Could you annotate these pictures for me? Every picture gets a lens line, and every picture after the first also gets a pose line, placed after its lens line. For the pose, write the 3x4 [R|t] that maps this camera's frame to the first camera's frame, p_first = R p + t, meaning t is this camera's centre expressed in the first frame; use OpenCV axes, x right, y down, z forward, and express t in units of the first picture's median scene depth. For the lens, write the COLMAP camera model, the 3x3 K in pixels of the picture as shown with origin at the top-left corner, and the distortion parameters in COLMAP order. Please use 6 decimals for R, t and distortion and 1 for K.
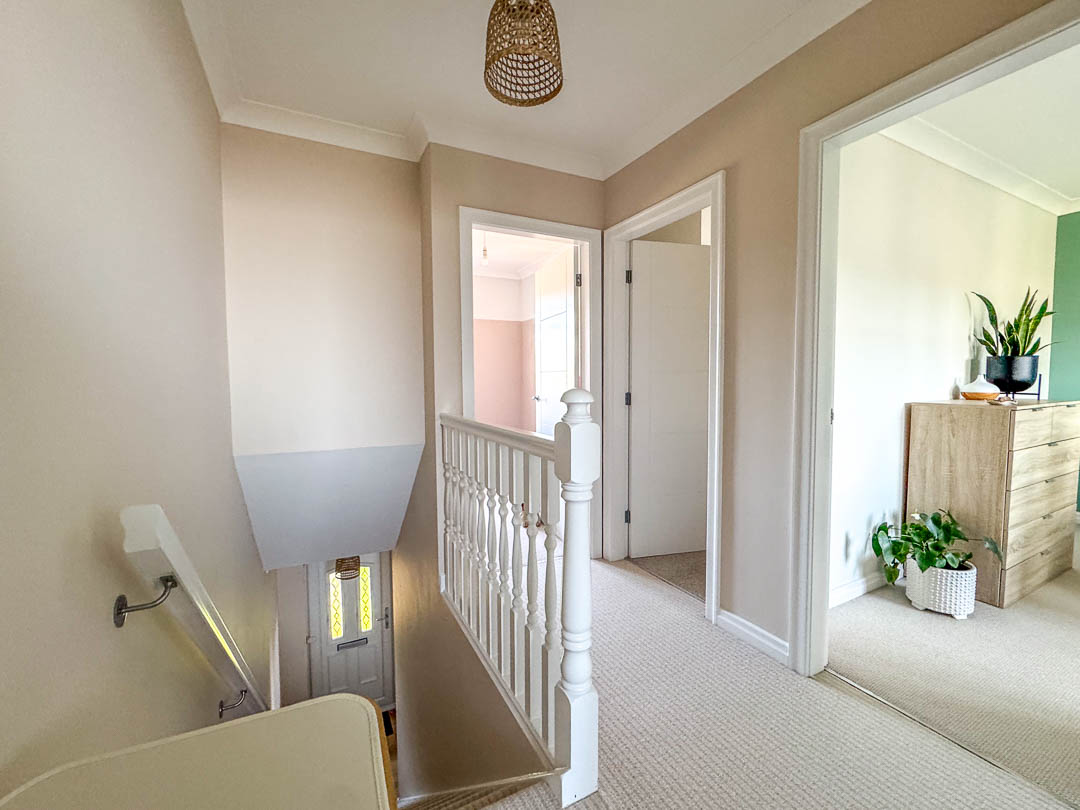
lens RADIAL K [[443.7, 0, 552.3], [0, 443.7, 402.0], [0, 0, 1]] dist [0.002087, 0.000293]
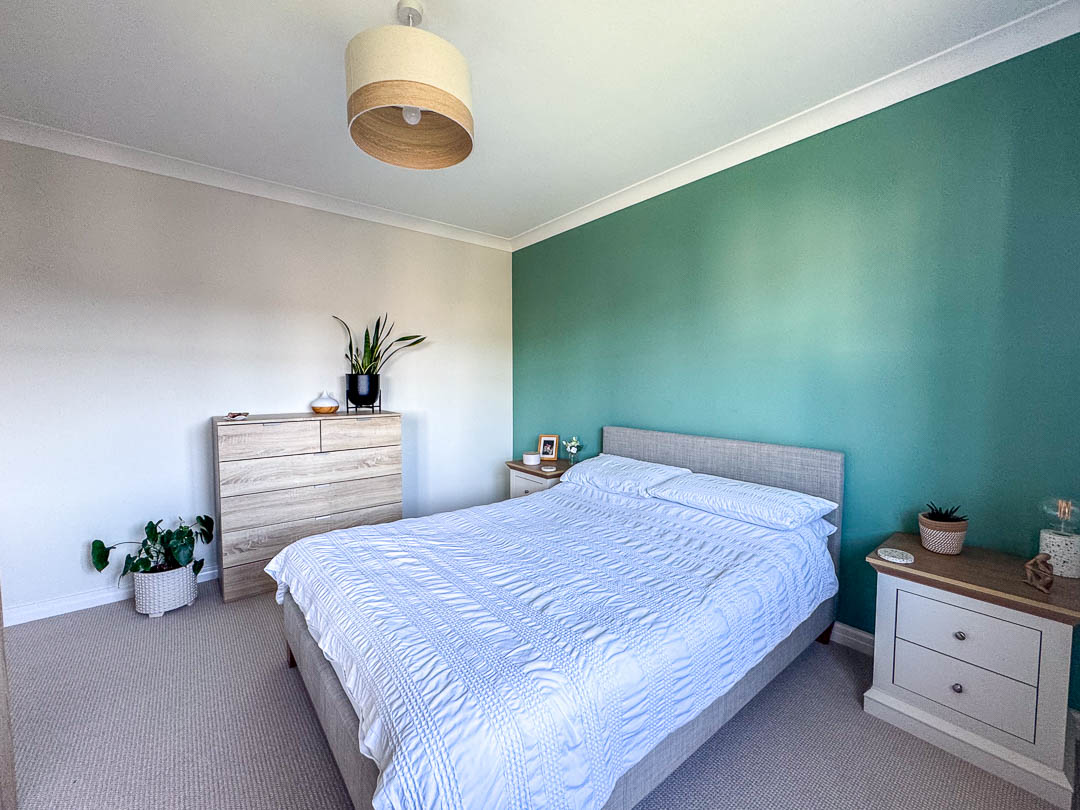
lens RADIAL K [[443.7, 0, 552.3], [0, 443.7, 402.0], [0, 0, 1]] dist [0.002087, 0.000293]
pose [[0.977622, 0.001952, 0.210362, 1.313008], [-0.001960, 0.999998, -0.000171, -0.035154], [-0.210362, -0.000246, 0.977624, -0.220351]]
